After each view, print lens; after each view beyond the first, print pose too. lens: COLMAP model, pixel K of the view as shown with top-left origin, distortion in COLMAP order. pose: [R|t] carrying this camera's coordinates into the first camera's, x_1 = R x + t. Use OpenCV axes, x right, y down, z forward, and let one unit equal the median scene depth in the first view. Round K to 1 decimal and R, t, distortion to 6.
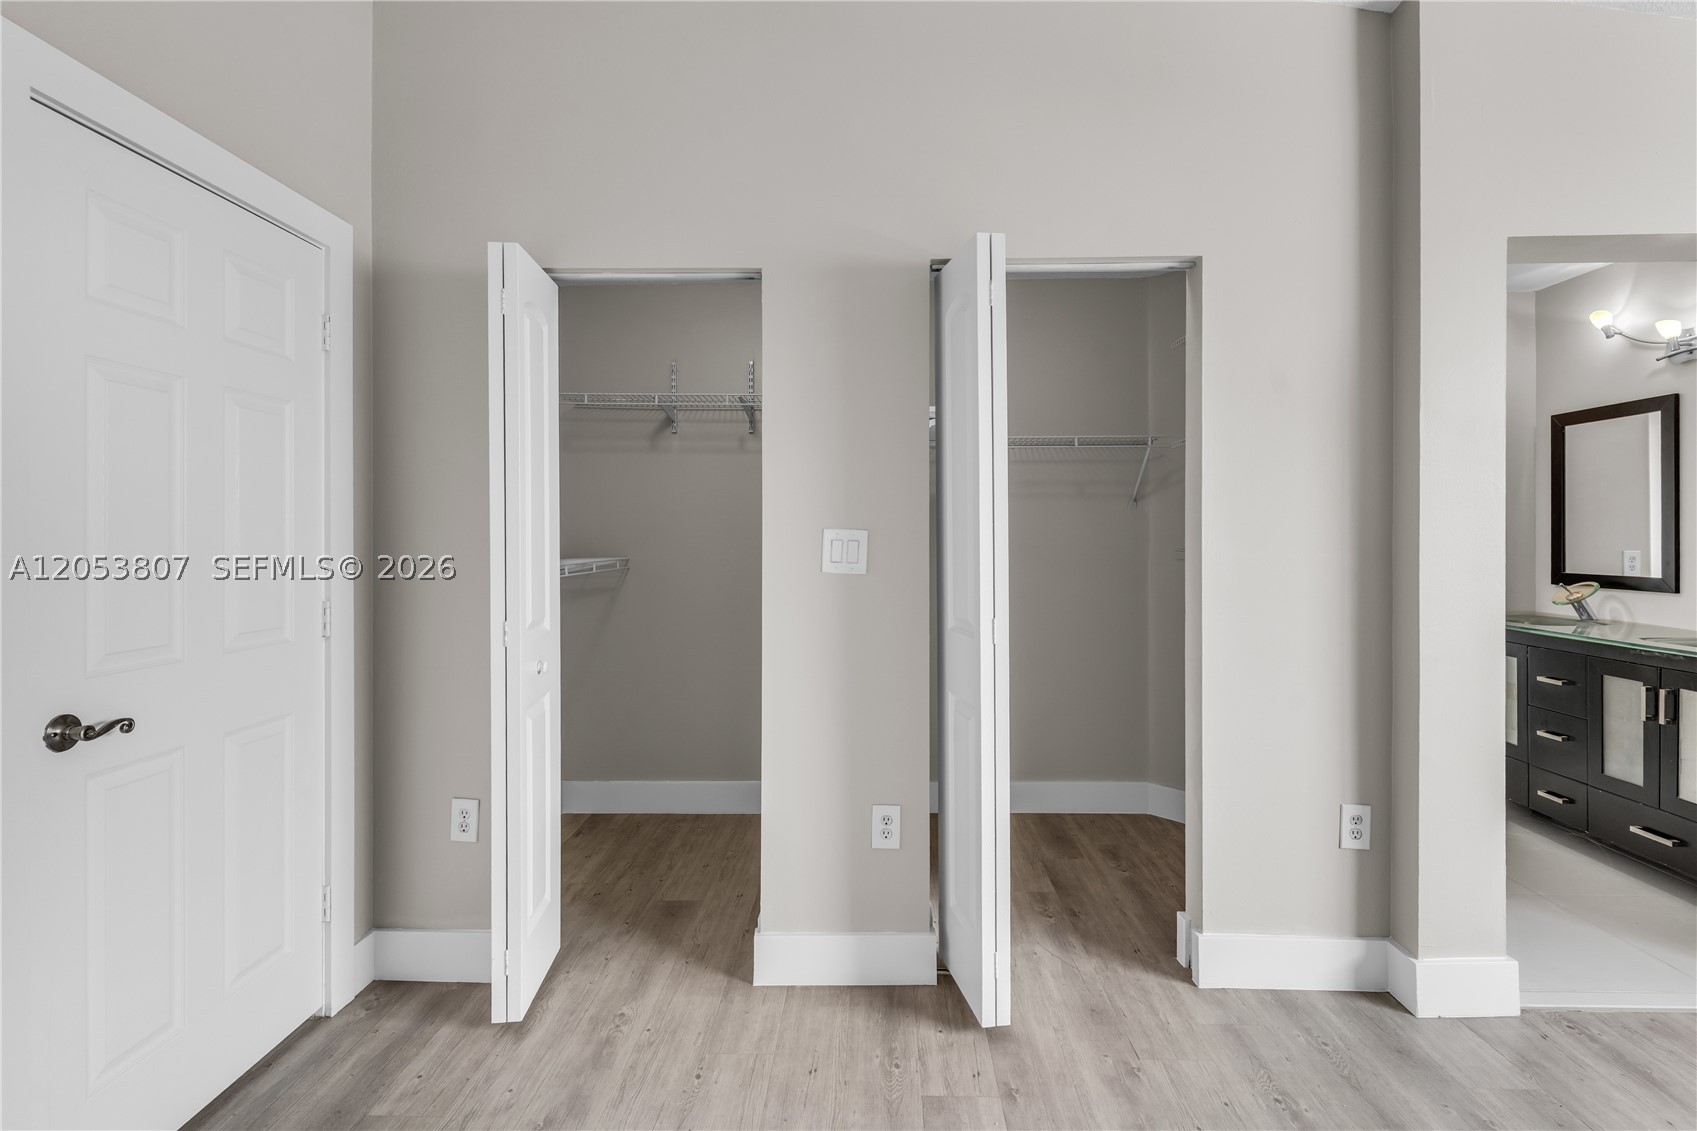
lens RADIAL K [[811.7, 0, 842.7], [0, 811.7, 544.1], [0, 0, 1]] dist [0.000528, -0.001333]
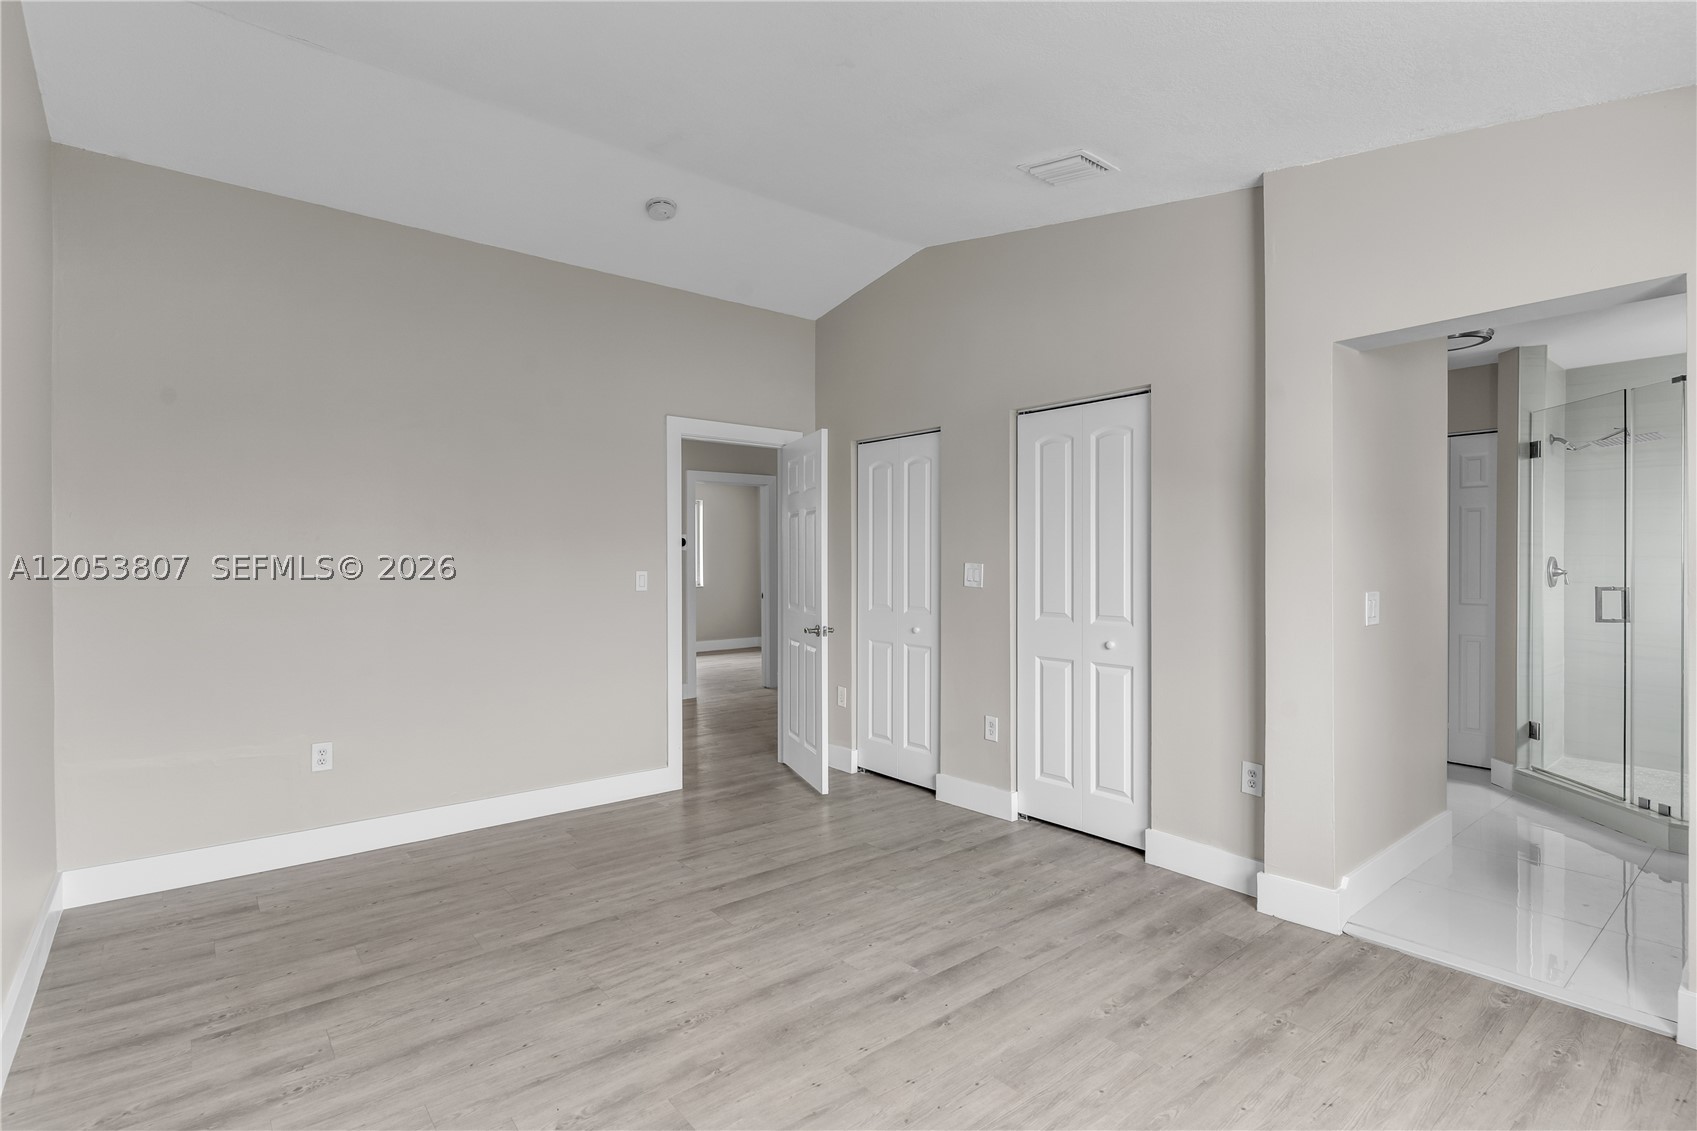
lens RADIAL K [[811.7, 0, 842.7], [0, 811.7, 544.1], [0, 0, 1]] dist [0.000528, -0.001333]
pose [[0.666769, -0.008482, -0.745216, 1.330521], [0.003566, 0.999960, -0.008191, -0.051825], [0.745256, 0.002804, 0.666773, -0.506924]]
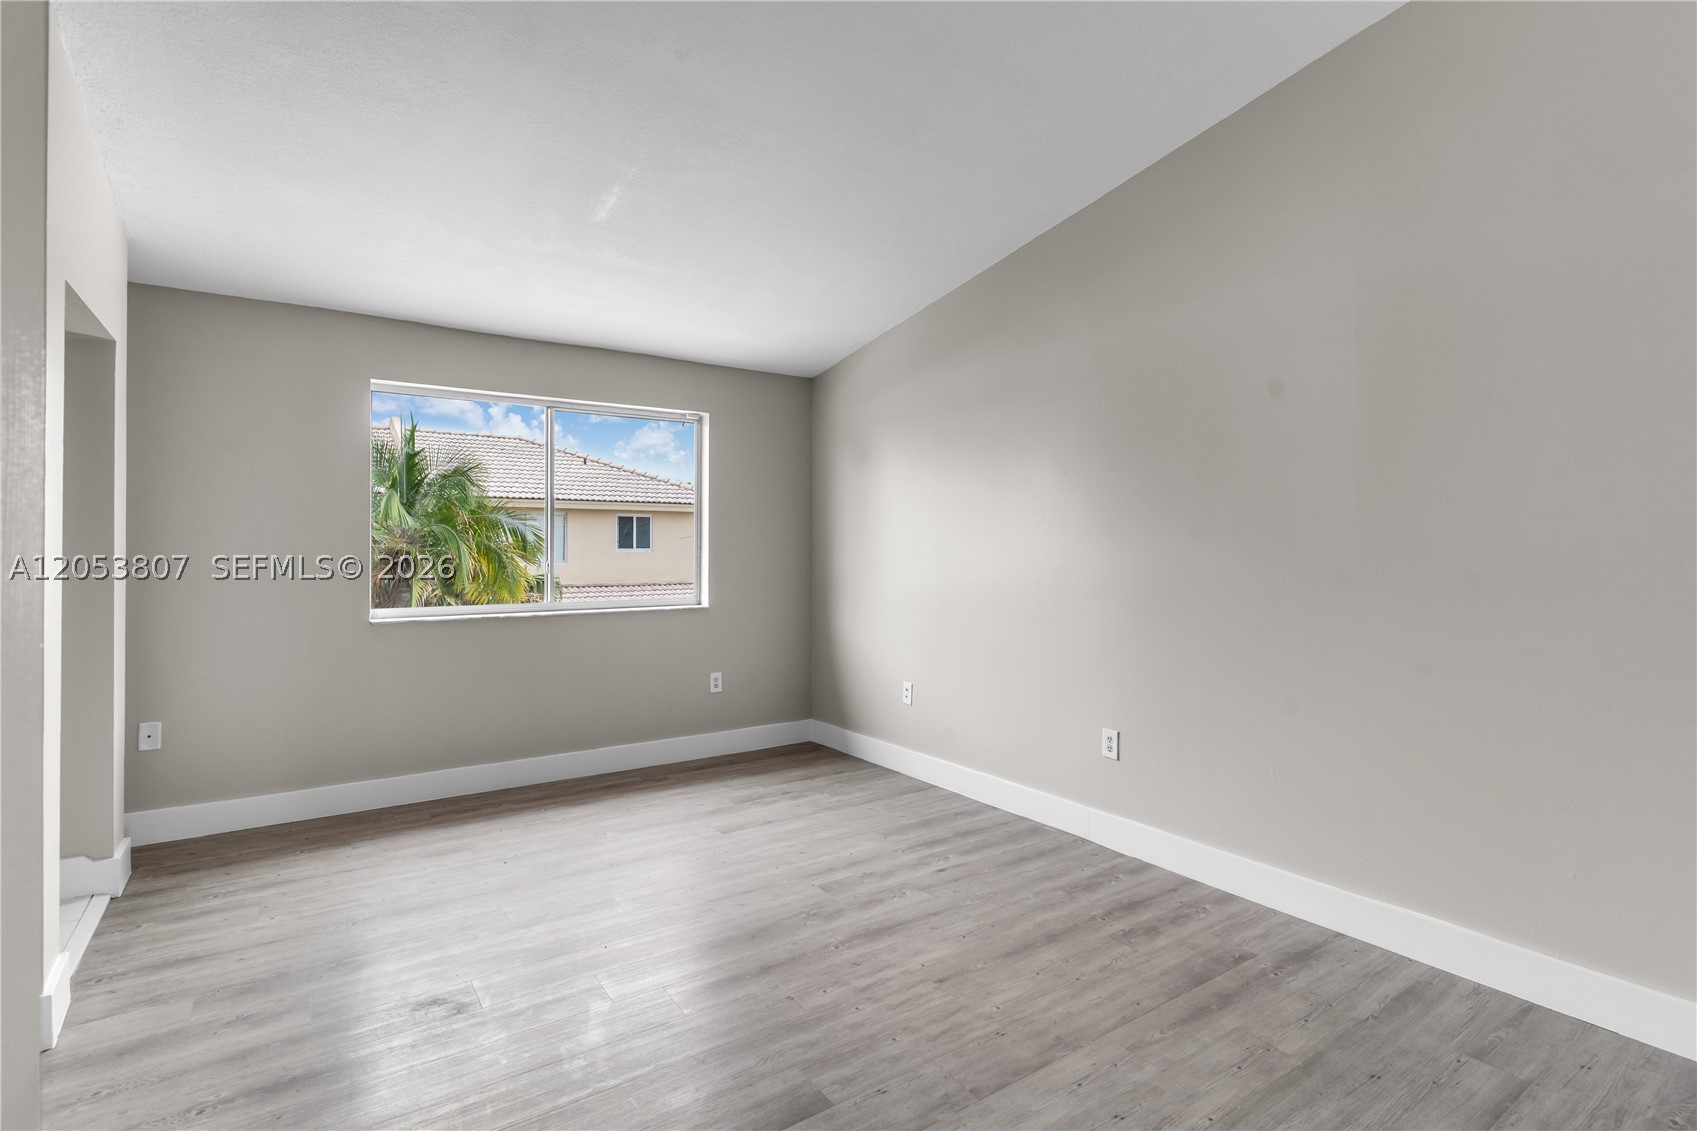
lens RADIAL K [[806.3, 0, 848.5], [0, 806.3, 565.5], [0, 0, 1]] dist [-0.001275, -0.000743]
pose [[-0.611114, -0.010943, 0.791467, -0.684259], [-0.002191, 0.999924, 0.012133, -0.022293], [-0.791539, 0.005681, -0.611092, 0.854930]]
